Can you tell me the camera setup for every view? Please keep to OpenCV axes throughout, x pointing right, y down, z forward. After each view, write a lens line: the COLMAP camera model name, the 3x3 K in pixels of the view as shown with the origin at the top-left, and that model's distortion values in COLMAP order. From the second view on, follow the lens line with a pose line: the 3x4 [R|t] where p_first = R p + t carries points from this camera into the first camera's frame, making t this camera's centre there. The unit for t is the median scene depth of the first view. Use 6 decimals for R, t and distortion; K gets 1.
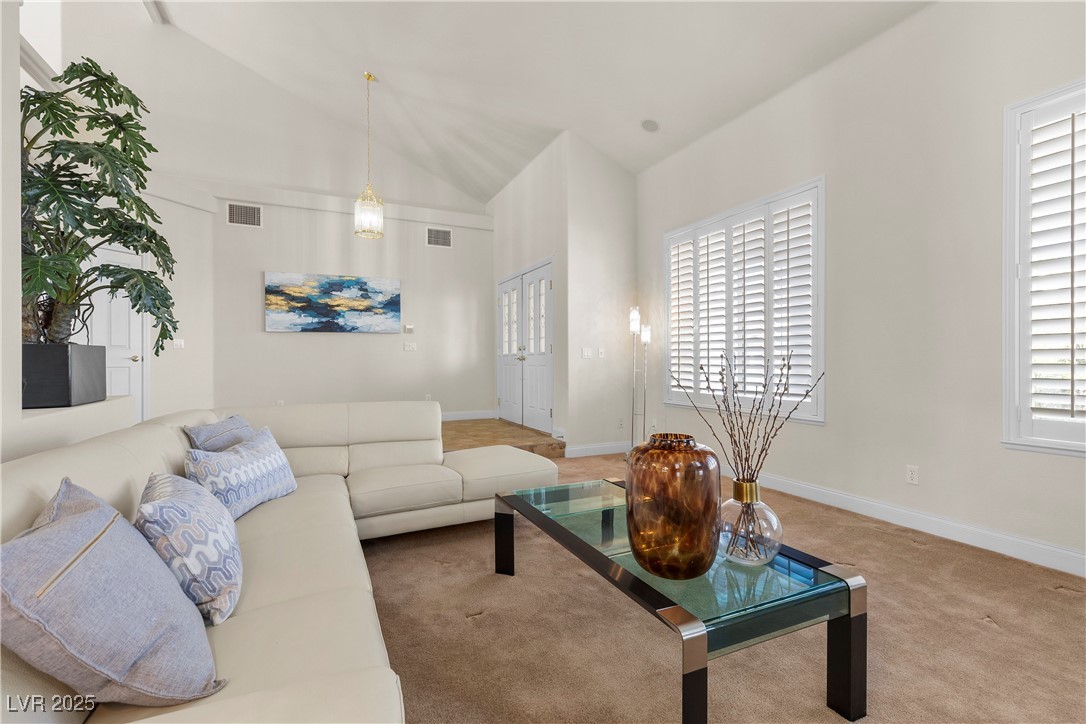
lens RADIAL K [[489.5, 0, 543.2], [0, 489.5, 361.8], [0, 0, 1]] dist [0.007000, -0.000930]
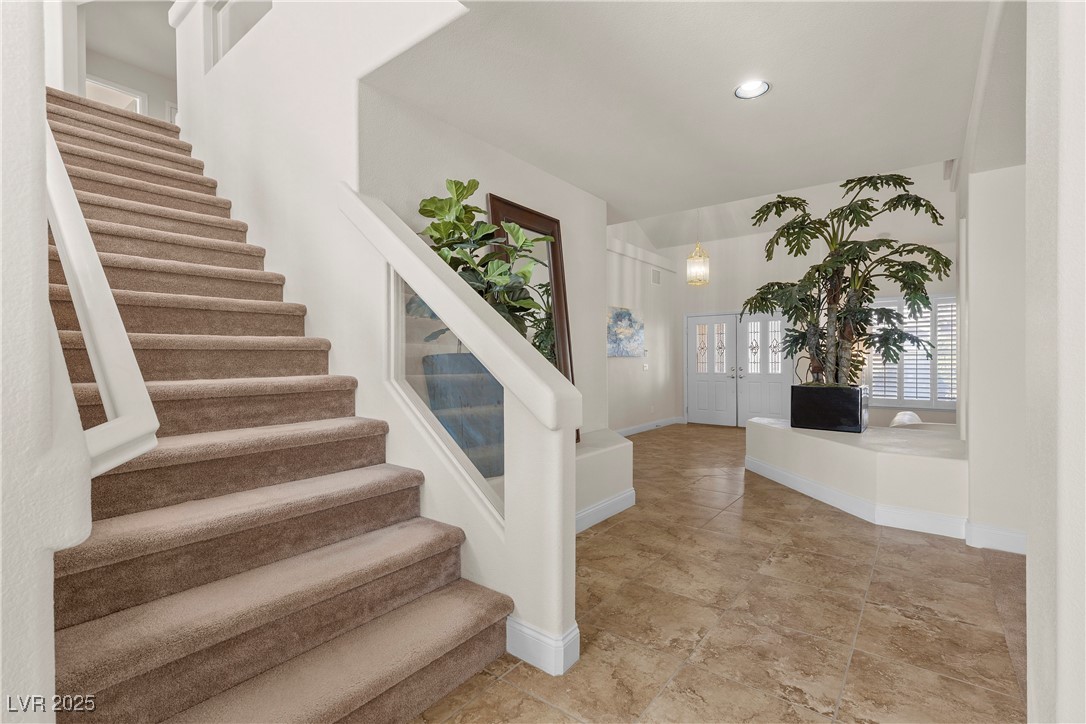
lens RADIAL K [[488.7, 0, 543.2], [0, 488.7, 363.1], [0, 0, 1]] dist [0.003235, 0.001429]
pose [[0.884617, -0.003851, 0.466302, -1.165082], [-0.000643, 0.999955, 0.009479, -0.056931], [-0.466318, -0.008685, 0.884575, 0.055745]]
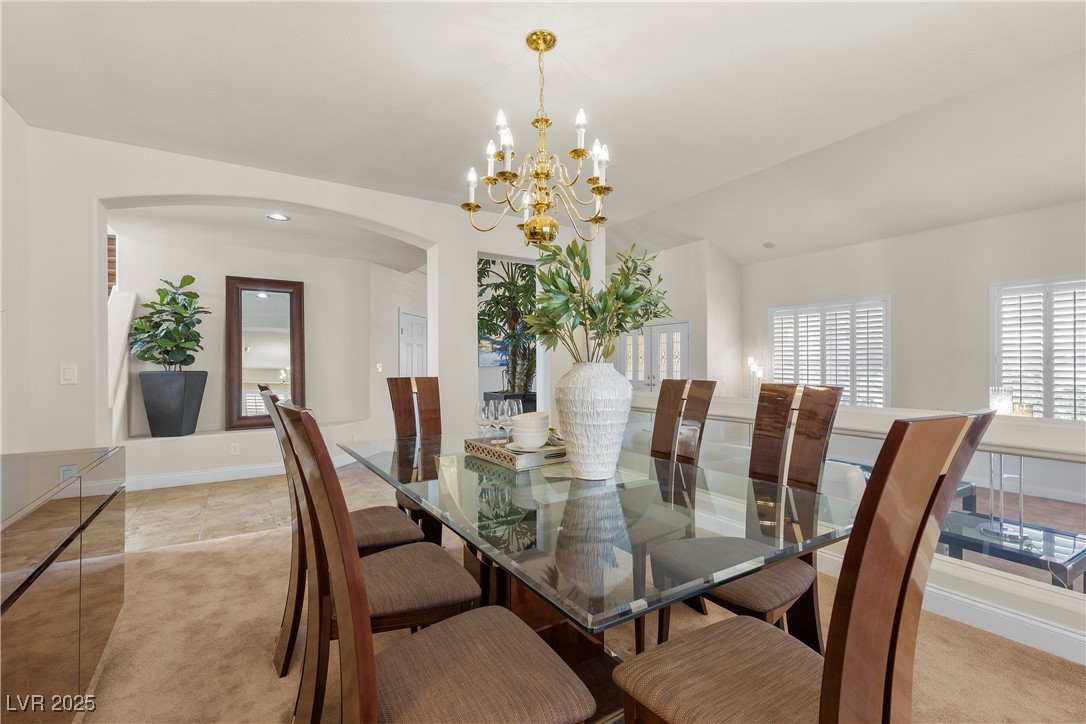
lens RADIAL K [[489.5, 0, 544.3], [0, 489.5, 363.8], [0, 0, 1]] dist [0.007000, -0.000930]
pose [[0.991786, -0.003859, 0.127848, -0.549440], [0.003407, 0.999987, 0.003747, -0.072929], [-0.127861, -0.003281, 0.991787, -0.390284]]
